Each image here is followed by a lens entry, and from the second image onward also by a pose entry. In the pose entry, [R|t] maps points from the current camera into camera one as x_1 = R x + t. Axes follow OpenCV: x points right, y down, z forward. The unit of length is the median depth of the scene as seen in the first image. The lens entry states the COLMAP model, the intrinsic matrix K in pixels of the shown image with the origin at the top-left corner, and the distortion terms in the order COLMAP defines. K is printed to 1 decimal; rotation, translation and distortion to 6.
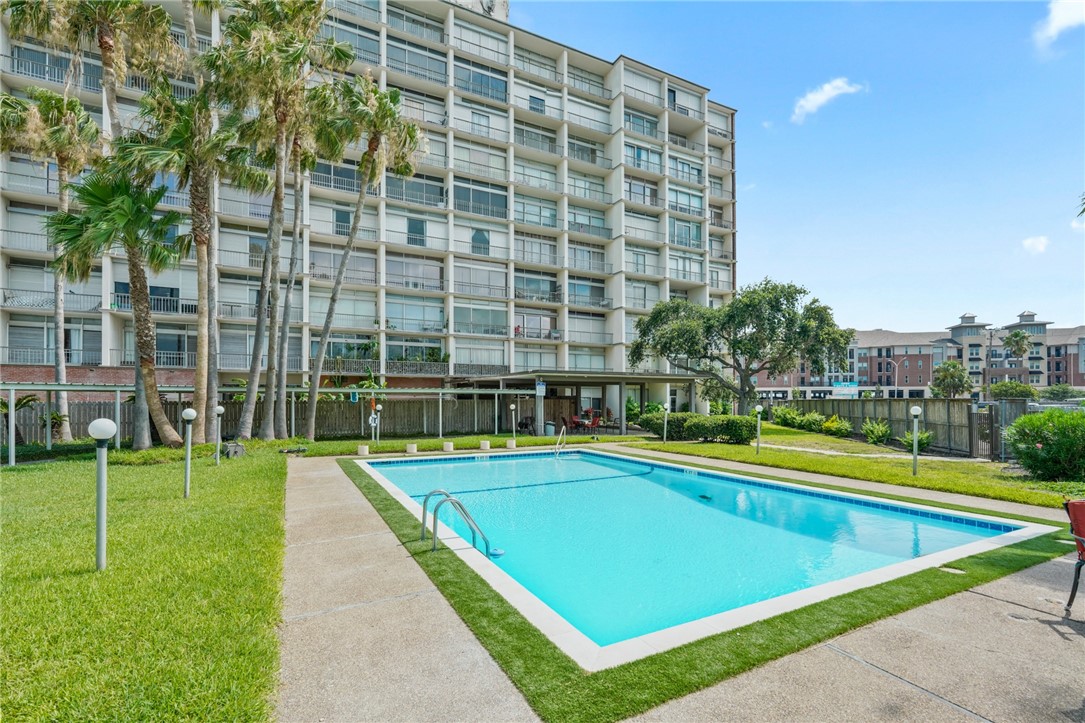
lens RADIAL K [[488.4, 0, 531.8], [0, 488.4, 388.0], [0, 0, 1]] dist [-0.015124, 0.006390]
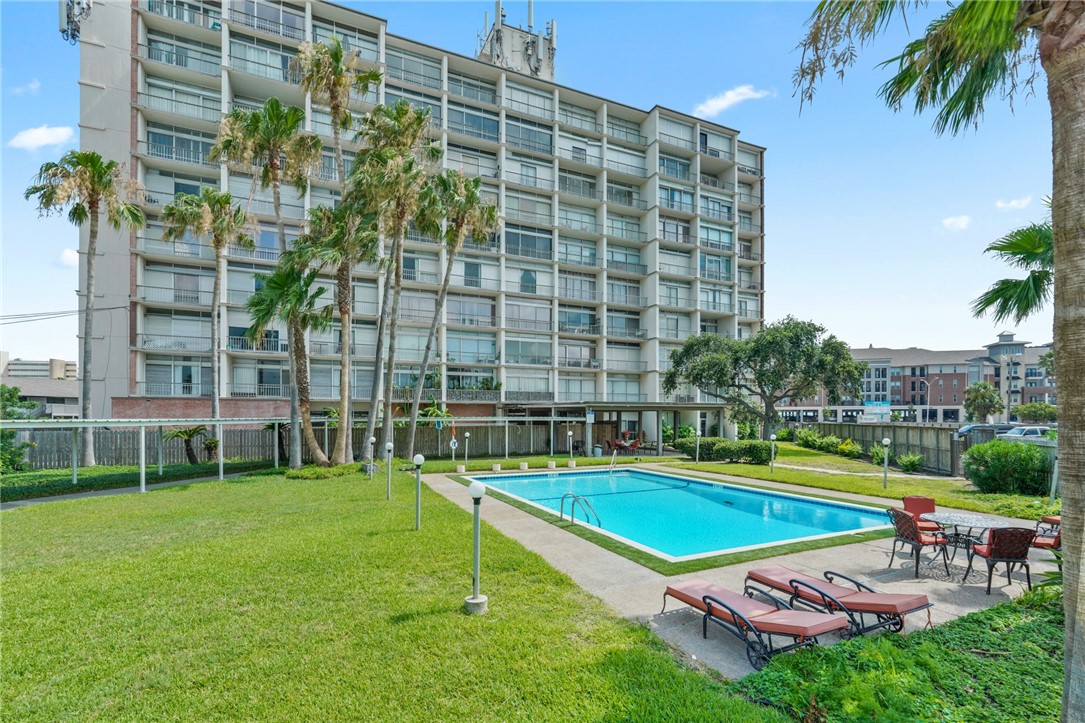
lens RADIAL K [[488.4, 0, 537.0], [0, 488.4, 418.2], [0, 0, 1]] dist [-0.015124, 0.006390]
pose [[0.998997, -0.001140, -0.044765, -0.036946], [0.002249, 0.999692, 0.024734, -0.016082], [0.044723, -0.024810, 0.998691, -0.118232]]
